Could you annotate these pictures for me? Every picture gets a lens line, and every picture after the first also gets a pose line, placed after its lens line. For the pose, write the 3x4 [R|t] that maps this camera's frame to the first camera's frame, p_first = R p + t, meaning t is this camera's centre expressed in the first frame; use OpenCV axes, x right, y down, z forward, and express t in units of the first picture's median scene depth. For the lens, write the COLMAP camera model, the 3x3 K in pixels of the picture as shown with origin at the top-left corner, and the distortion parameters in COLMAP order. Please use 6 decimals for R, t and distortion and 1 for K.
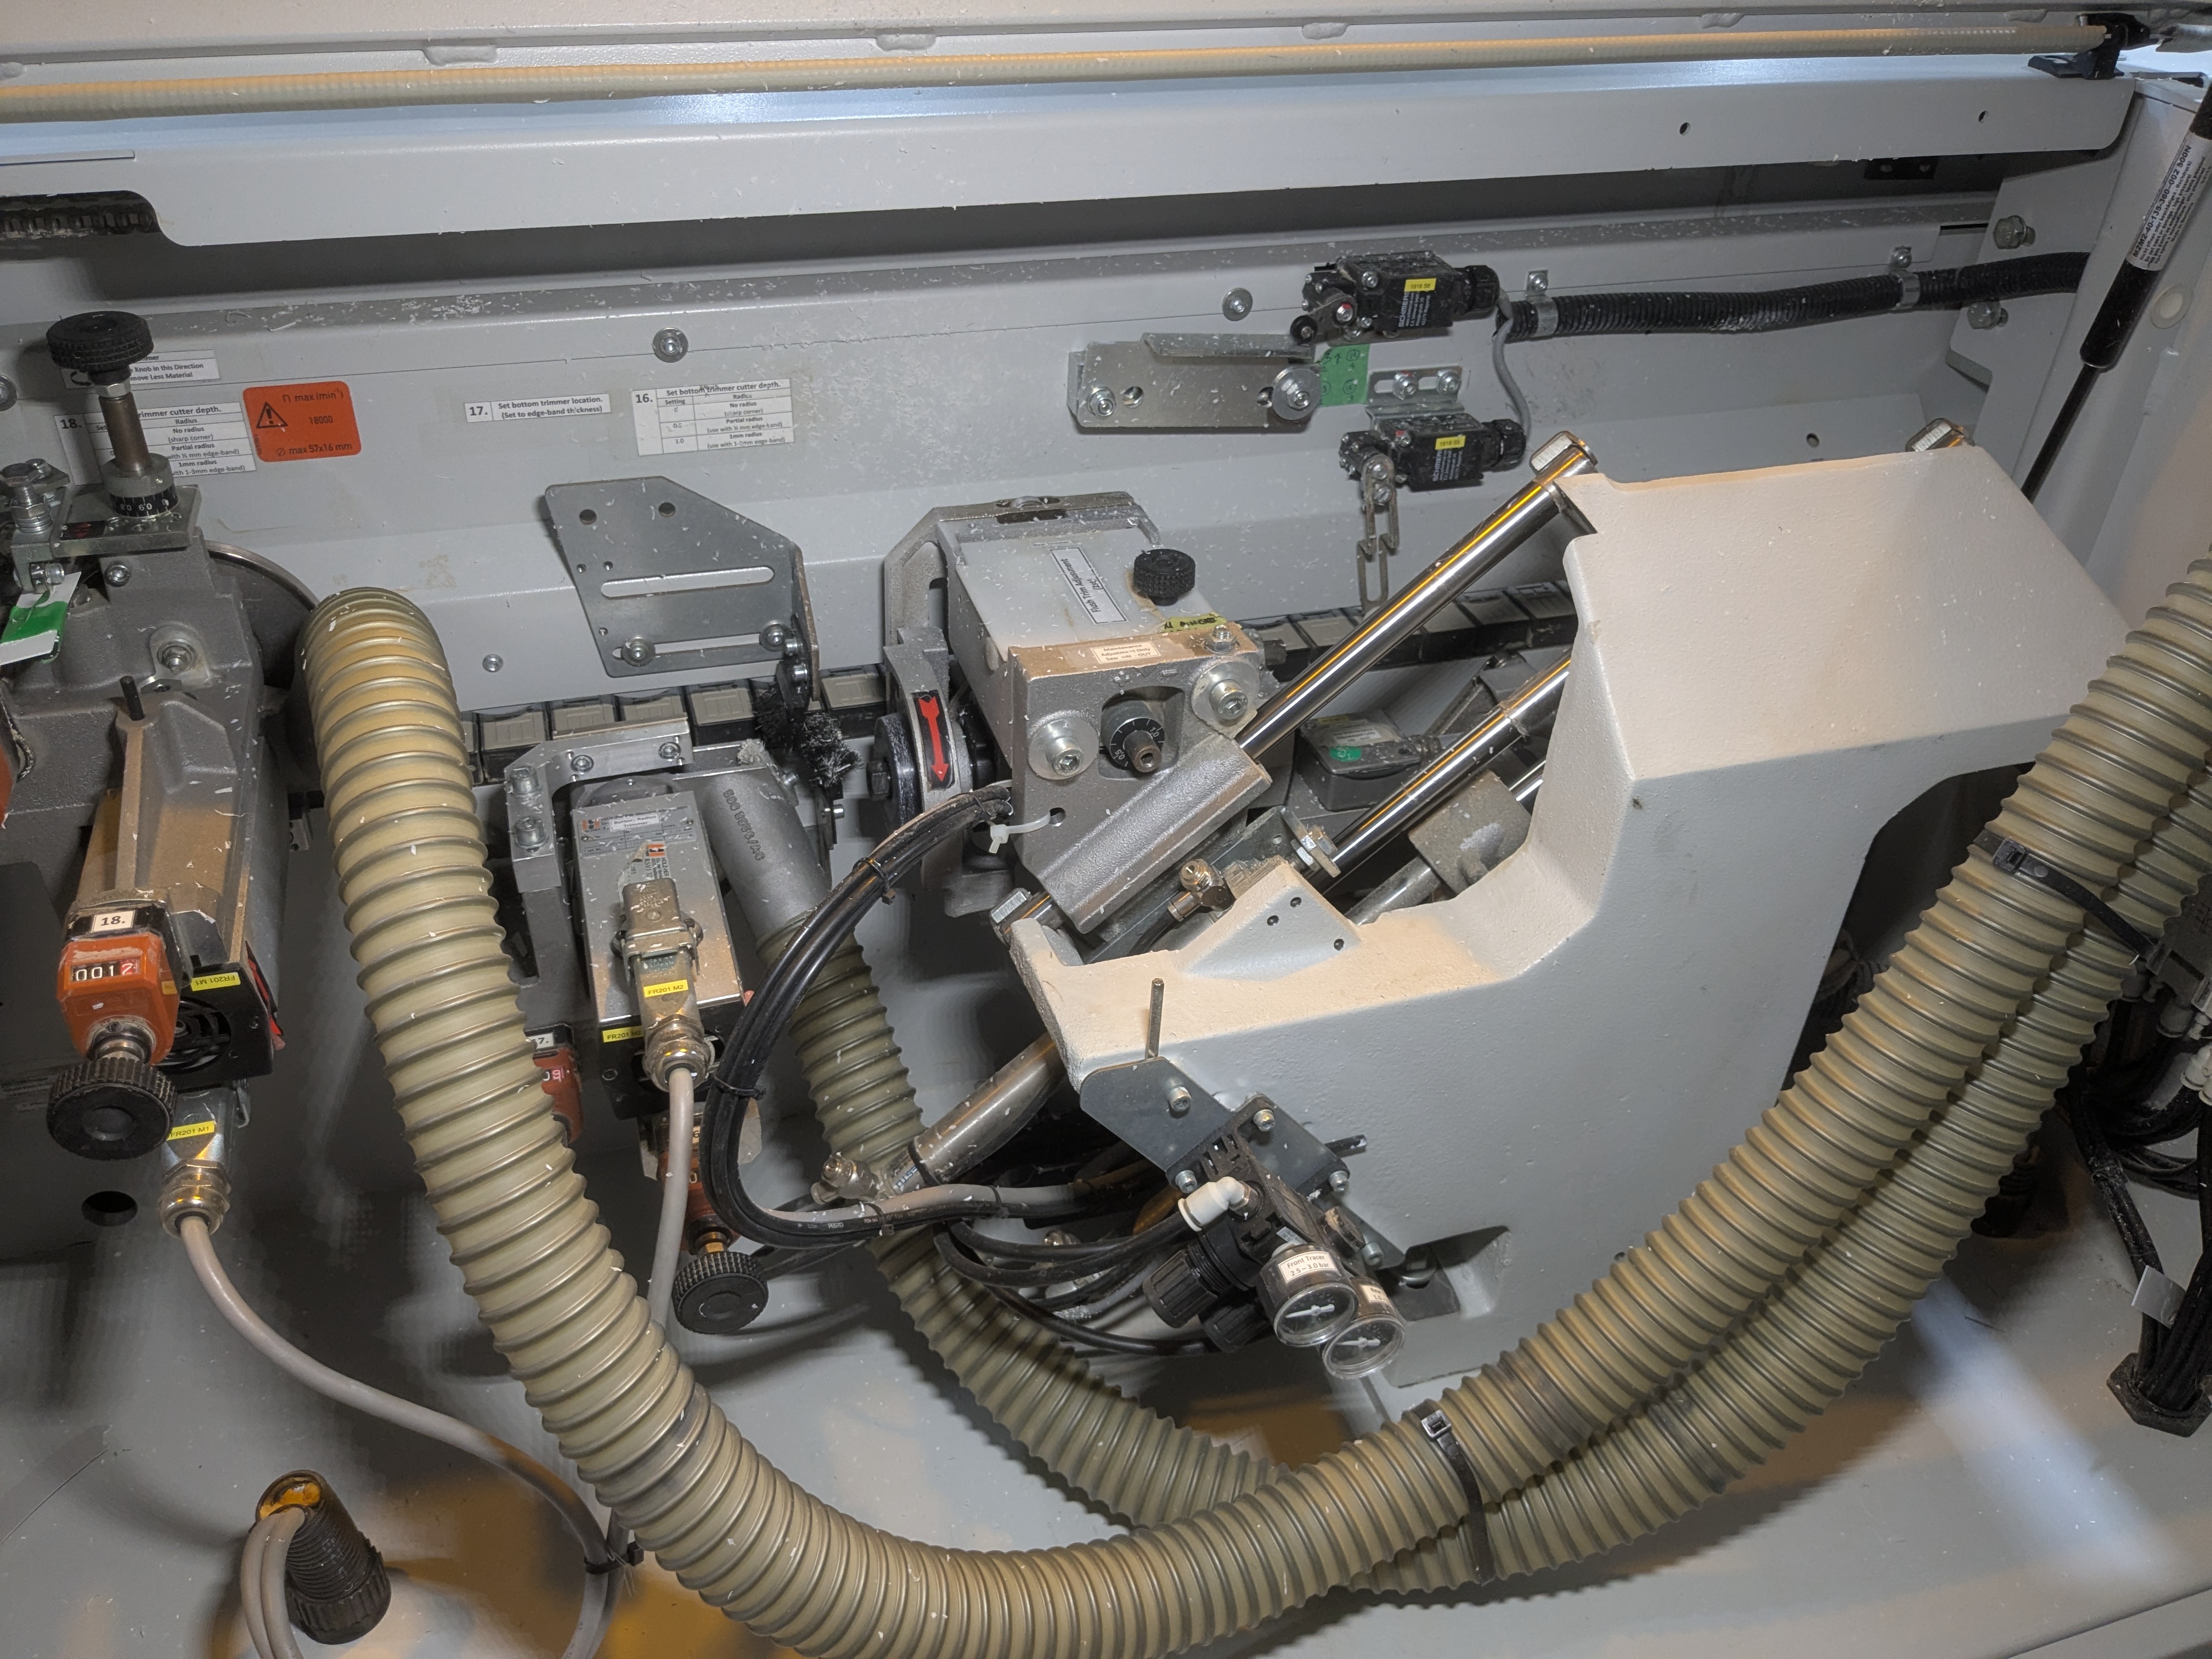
lens RADIAL K [[1766.0, 0, 1106.0], [0, 1766.0, 829.5], [0, 0, 1]] dist [0.022945, -0.069332]
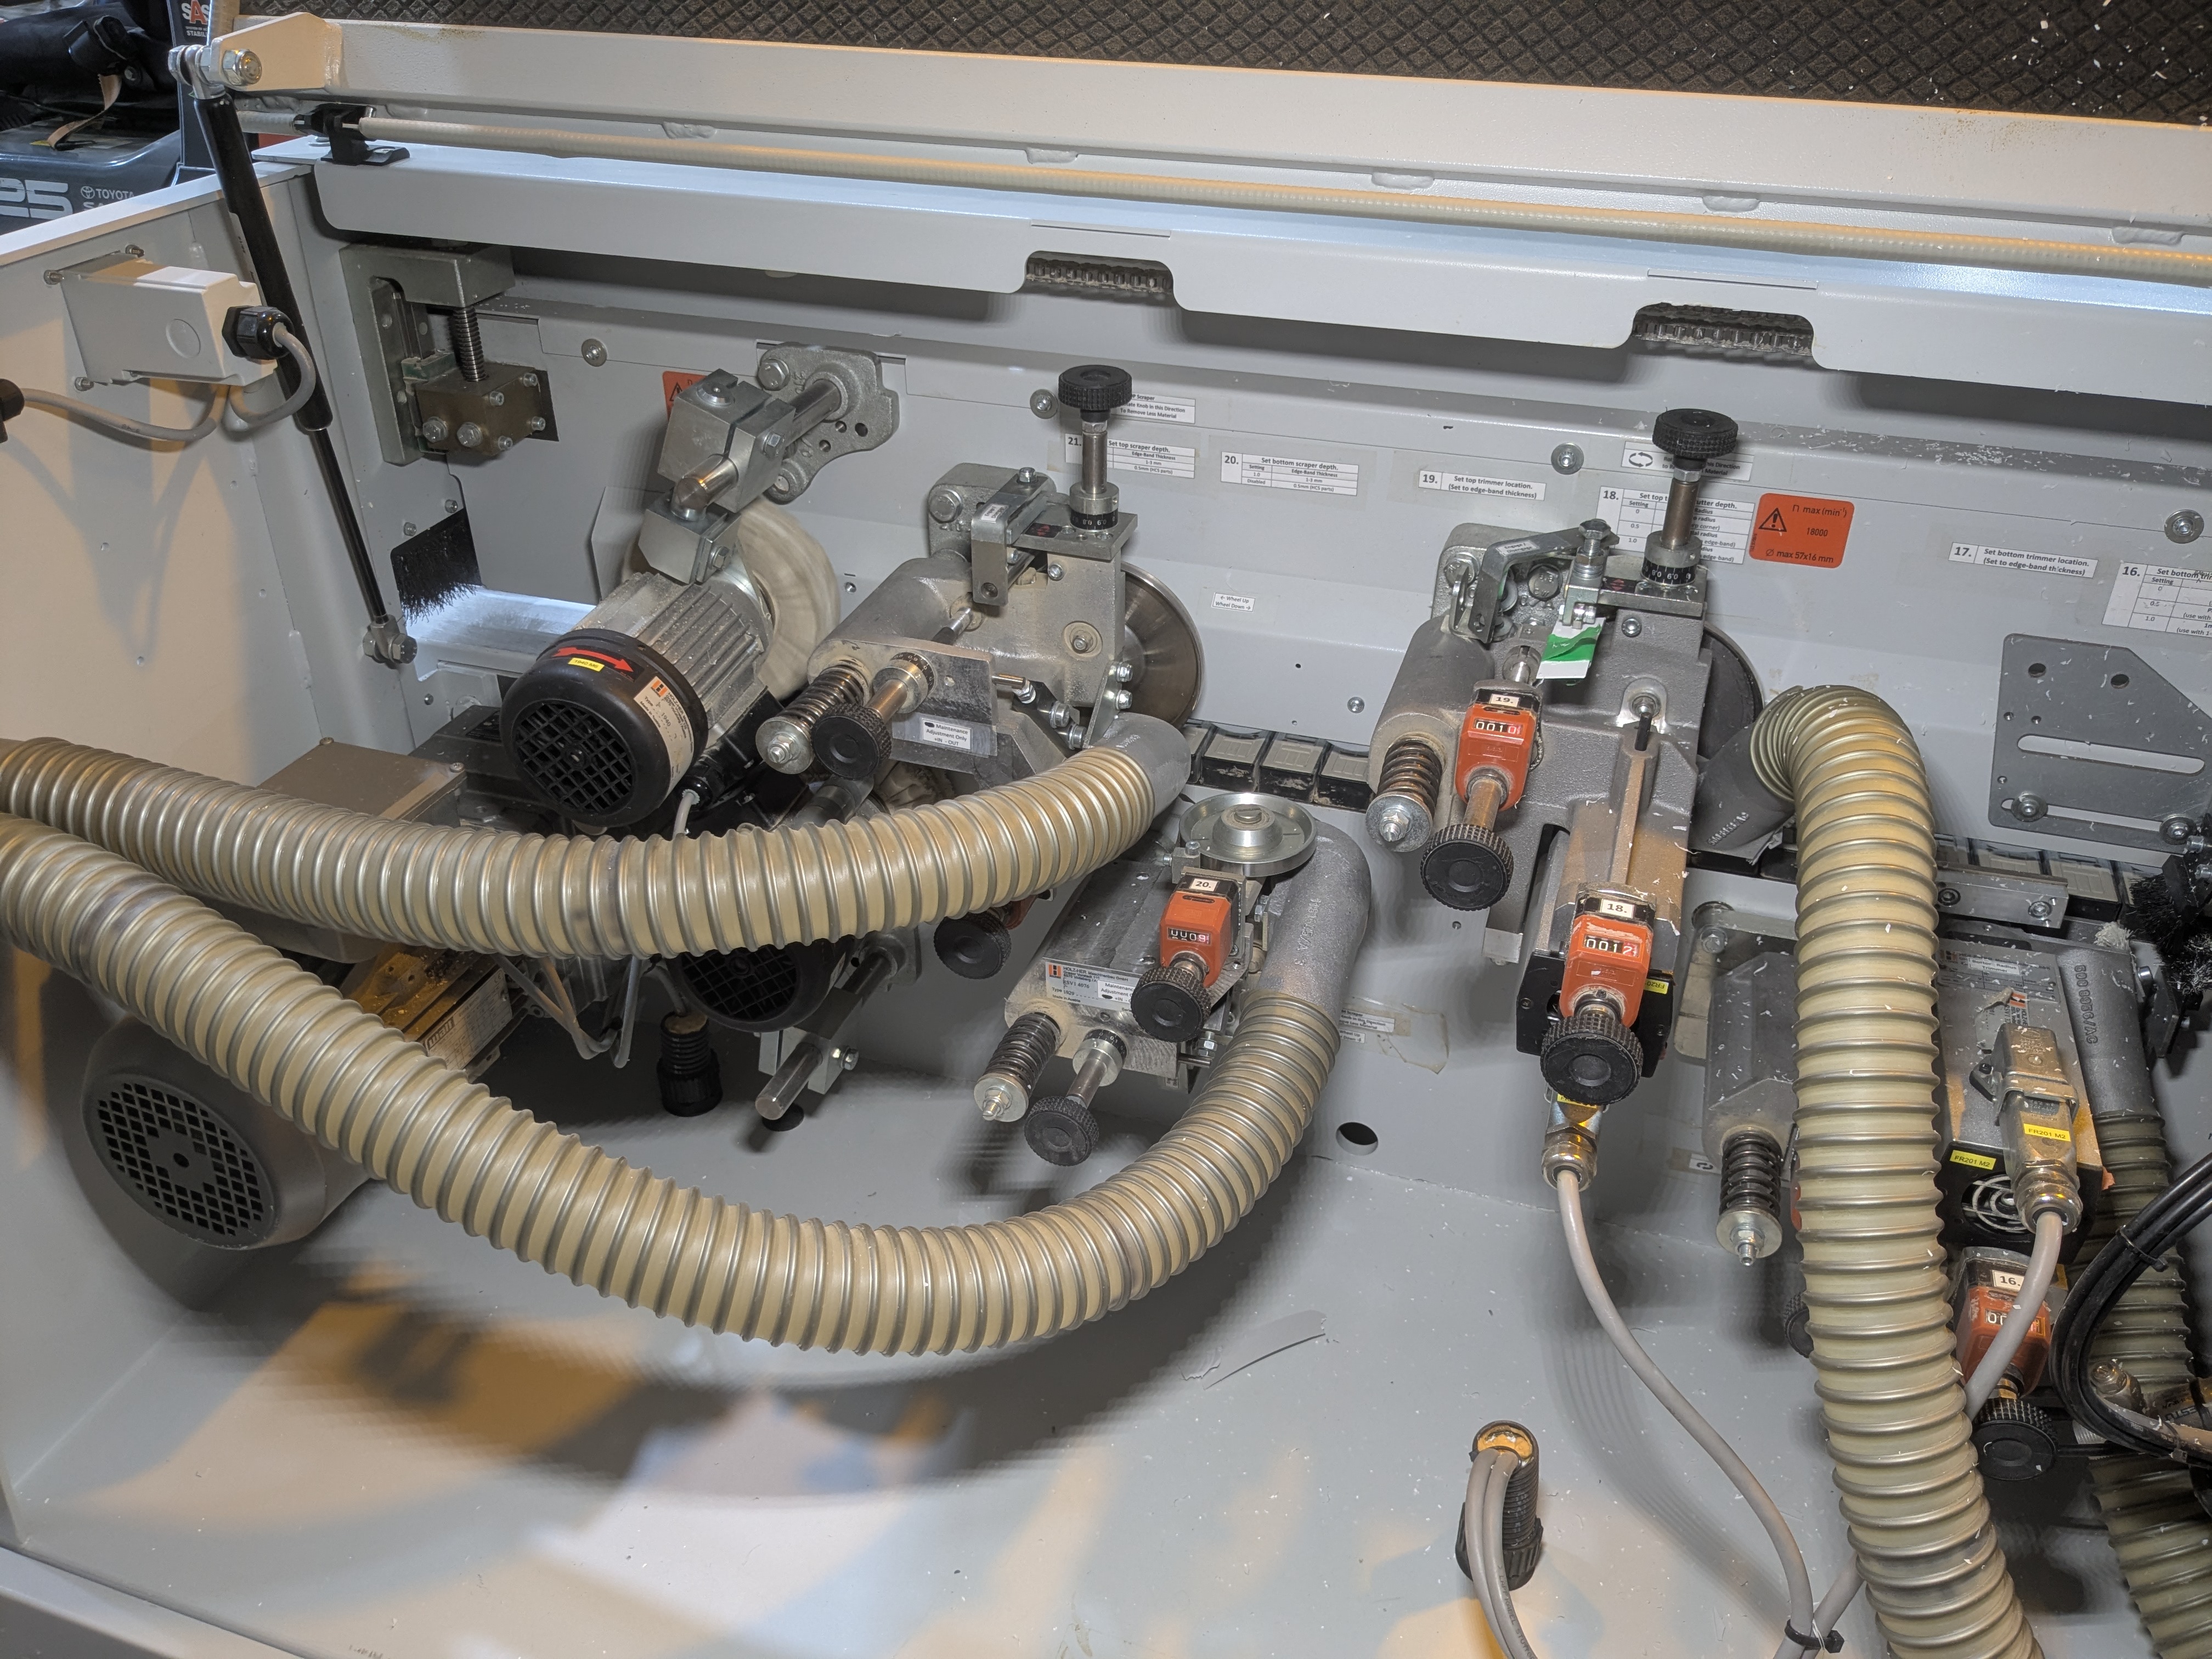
lens RADIAL K [[1766.0, 0, 1106.0], [0, 1766.0, 829.5], [0, 0, 1]] dist [0.022945, -0.069332]
pose [[0.807374, 0.273473, -0.522838, -0.173143], [-0.312071, 0.949941, 0.014968, 0.066718], [0.500759, 0.151077, 0.852300, -0.135935]]
